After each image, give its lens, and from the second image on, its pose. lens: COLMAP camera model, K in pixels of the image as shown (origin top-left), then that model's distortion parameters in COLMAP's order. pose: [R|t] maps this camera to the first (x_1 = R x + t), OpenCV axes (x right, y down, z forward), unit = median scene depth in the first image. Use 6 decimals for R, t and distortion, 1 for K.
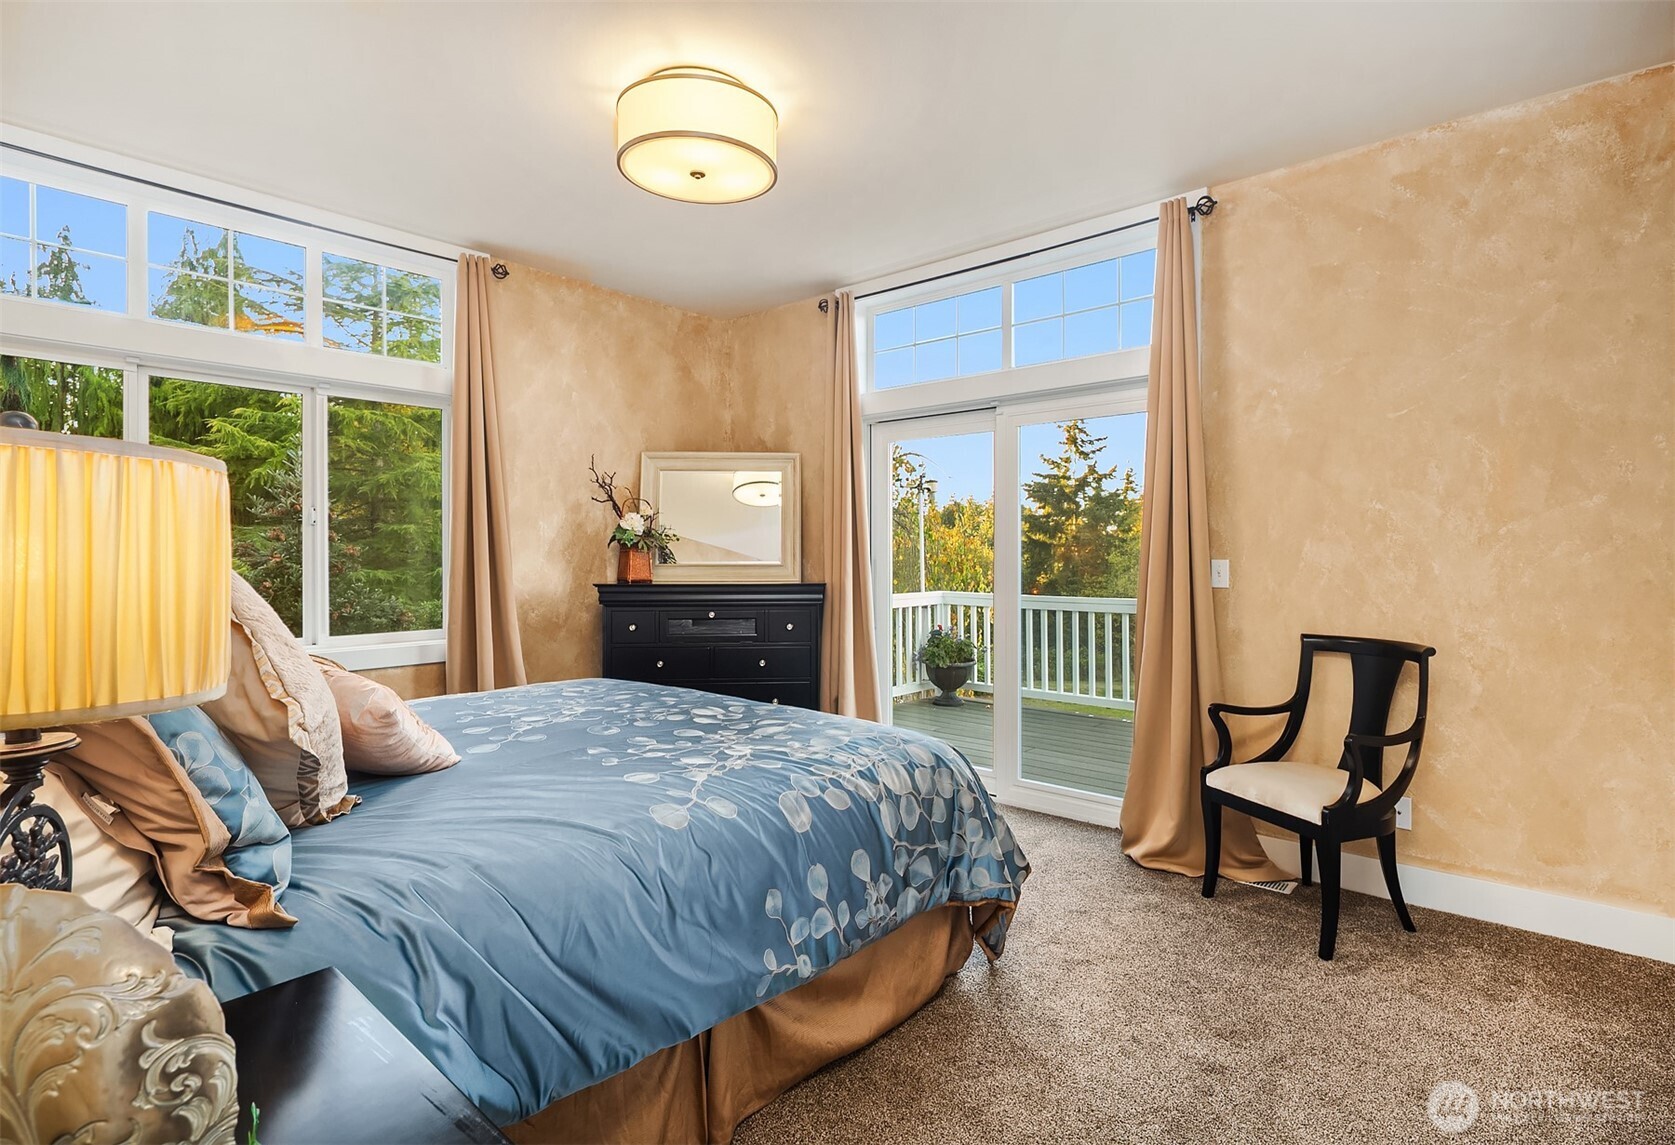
lens RADIAL K [[859.8, 0, 839.2], [0, 859.8, 553.5], [0, 0, 1]] dist [0.000452, 0.000042]
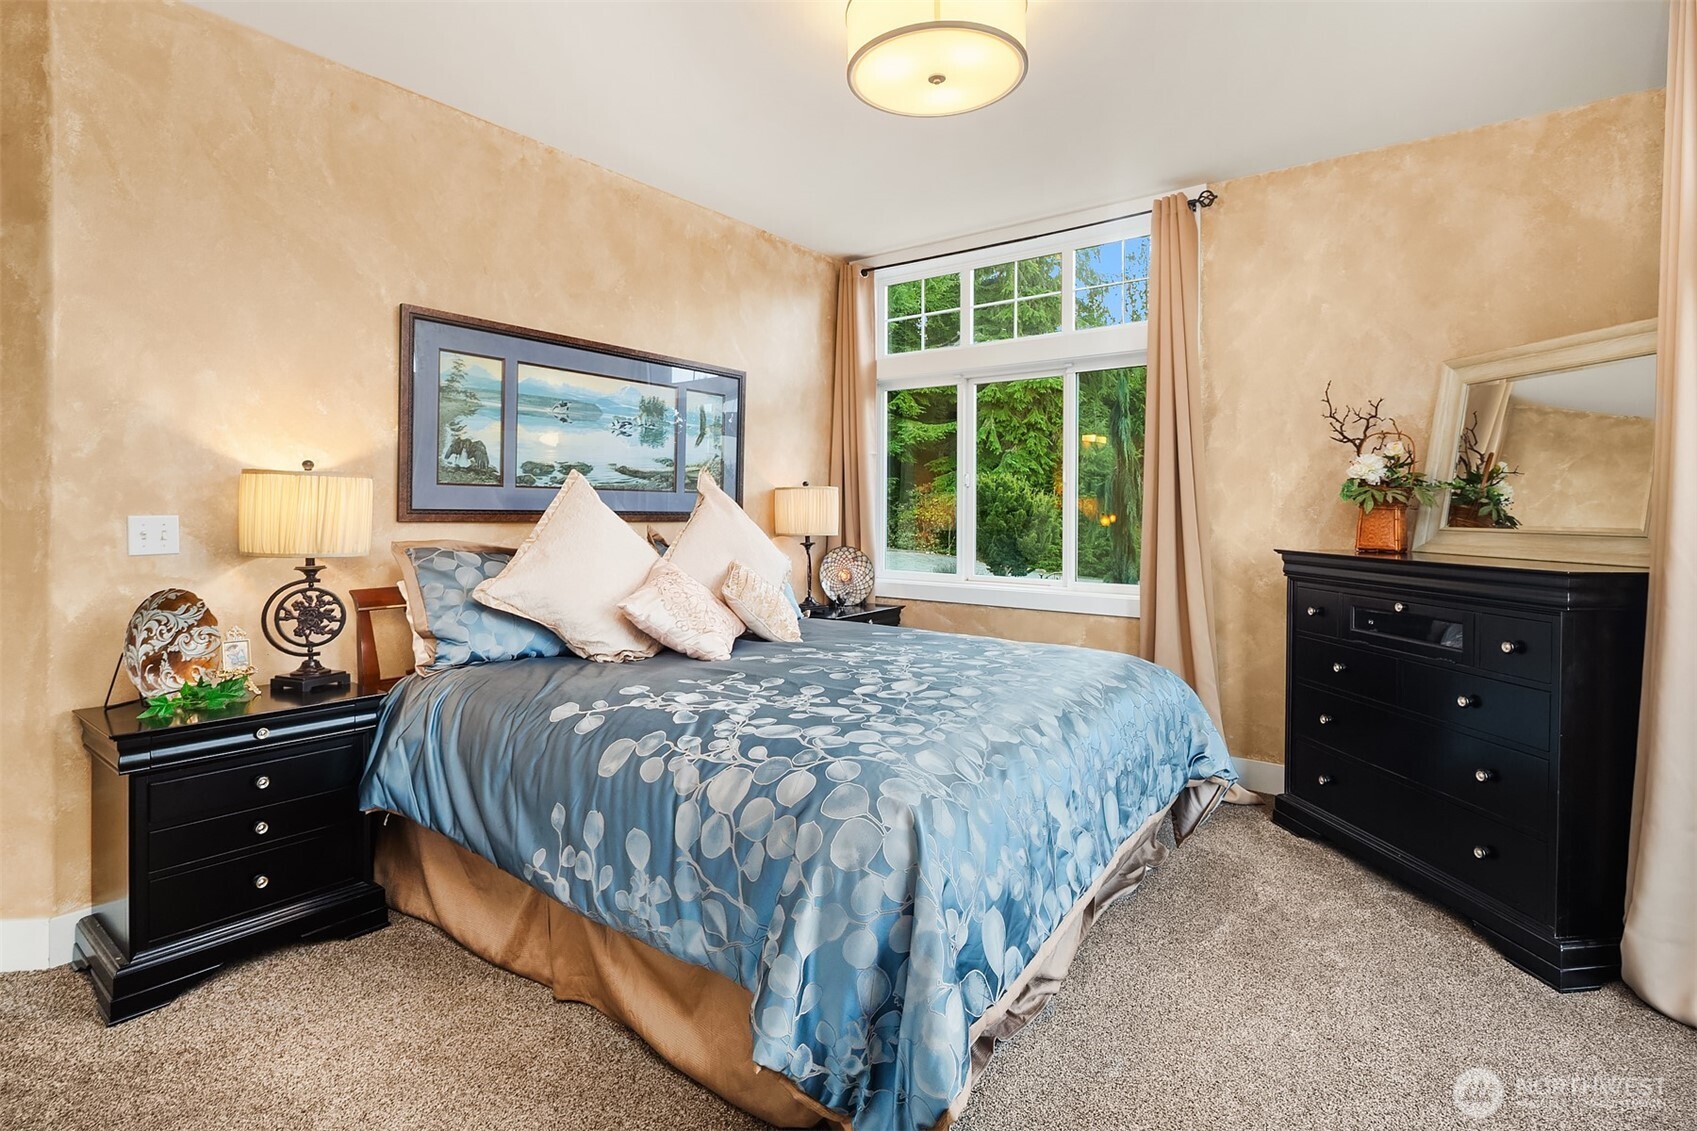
lens RADIAL K [[821.9, 0, 850.7], [0, 821.9, 517.8], [0, 0, 1]] dist [-0.002352, -0.000446]
pose [[0.070695, 0.013383, -0.997408, 0.428504], [-0.007292, 0.999890, 0.012899, -0.000442], [0.997471, 0.006361, 0.070785, 0.548185]]
